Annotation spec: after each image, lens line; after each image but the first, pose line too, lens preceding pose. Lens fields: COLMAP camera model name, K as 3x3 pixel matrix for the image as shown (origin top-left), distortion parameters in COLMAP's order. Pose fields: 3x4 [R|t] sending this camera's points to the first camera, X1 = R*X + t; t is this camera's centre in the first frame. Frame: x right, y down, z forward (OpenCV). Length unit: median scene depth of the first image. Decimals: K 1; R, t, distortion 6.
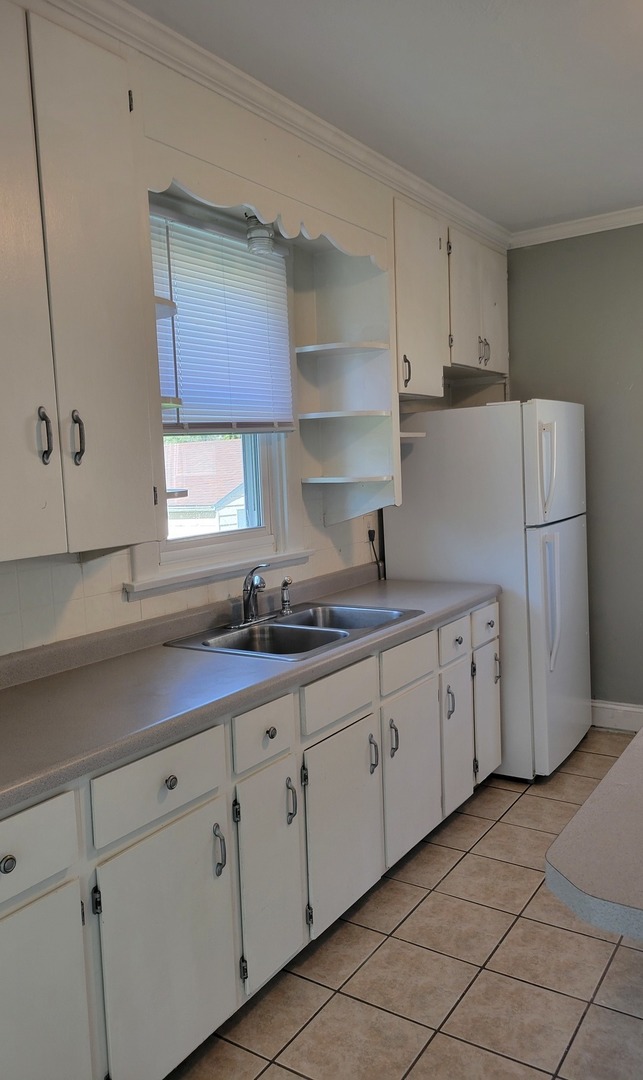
lens RADIAL K [[816.7, 0, 321.1], [0, 816.7, 538.6], [0, 0, 1]] dist [0.042253, -0.009428]
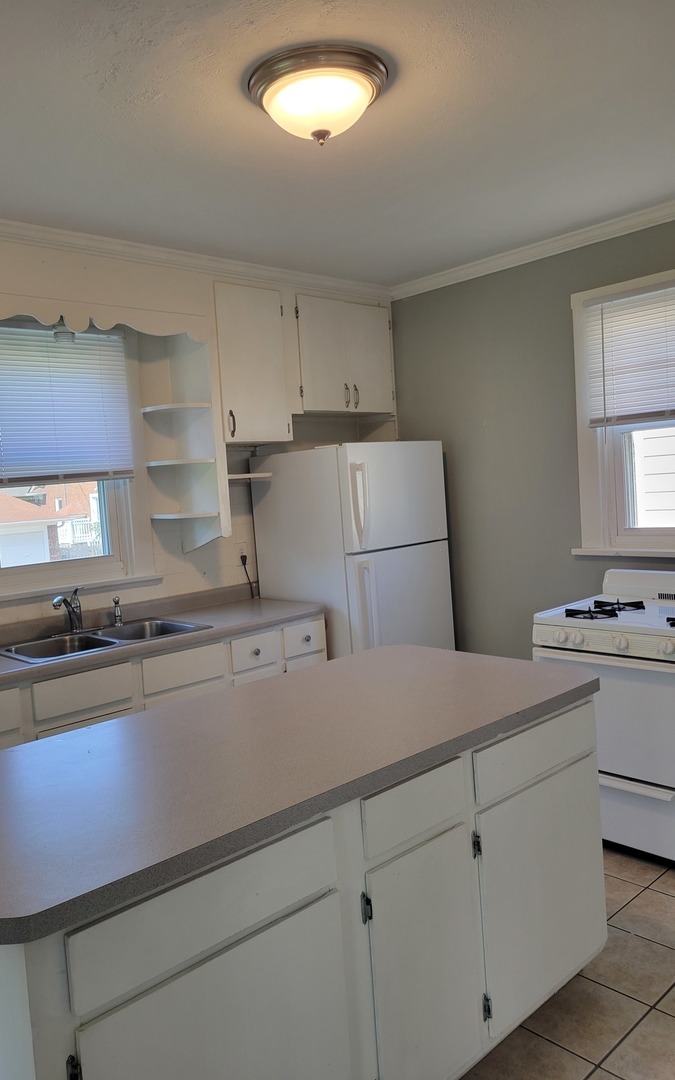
lens RADIAL K [[823.3, 0, 332.2], [0, 823.3, 537.6], [0, 0, 1]] dist [0.051015, -0.005740]
pose [[0.972278, -0.003648, -0.233801, 0.535048], [0.001157, 0.999941, -0.010792, -0.026784], [0.233826, 0.010223, 0.972225, -0.131259]]
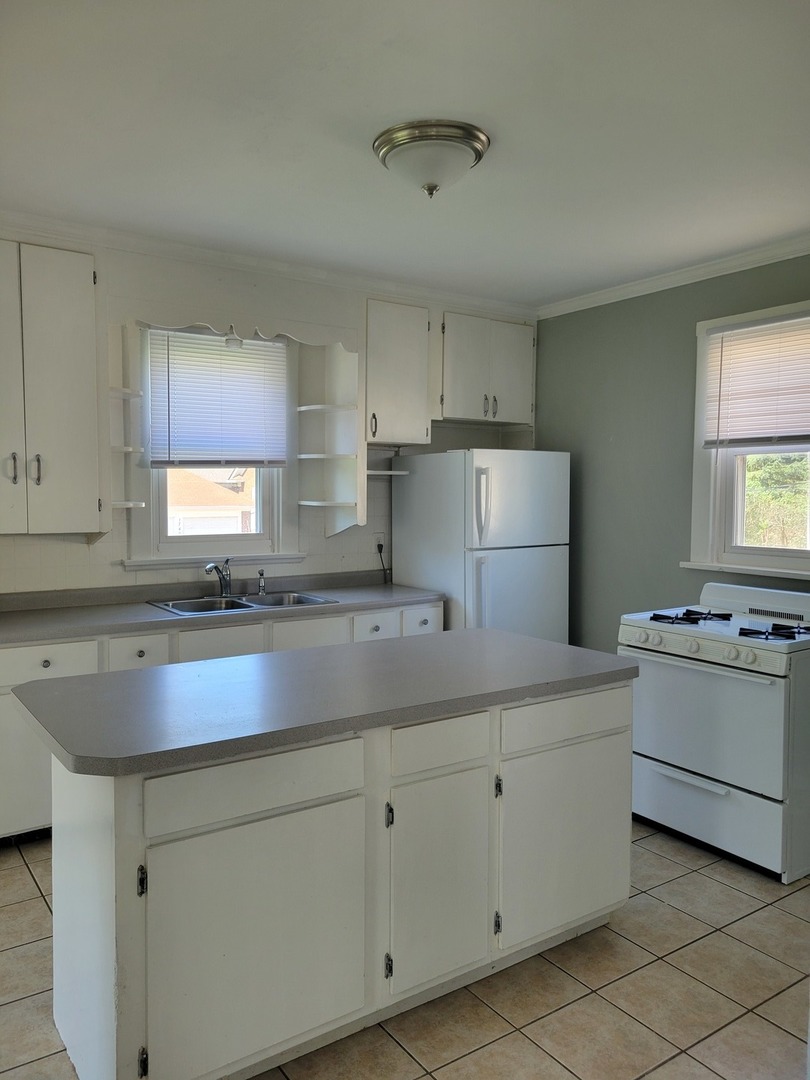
lens RADIAL K [[824.6, 0, 398.0], [0, 824.6, 537.4], [0, 0, 1]] dist [0.051870, 0.008702]
pose [[0.923968, 0.070661, -0.375885, 0.672506], [-0.080166, 0.996734, -0.009684, -0.012584], [0.373973, 0.039081, 0.926616, -0.231275]]
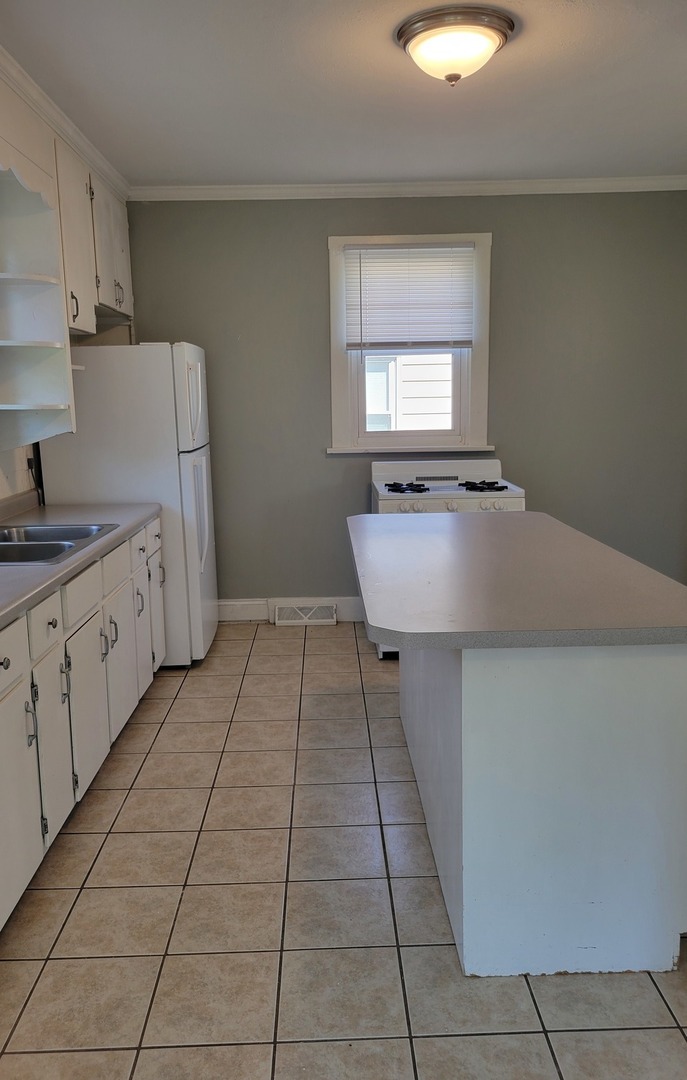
lens RADIAL K [[808.7, 0, 342.9], [0, 808.7, 544.4], [0, 0, 1]] dist [0.037652, -0.023860]
pose [[0.823825, -0.073851, 0.562013, -0.234669], [0.032729, 0.996020, 0.082907, 0.030431], [-0.565899, -0.049907, 0.822963, -0.102290]]
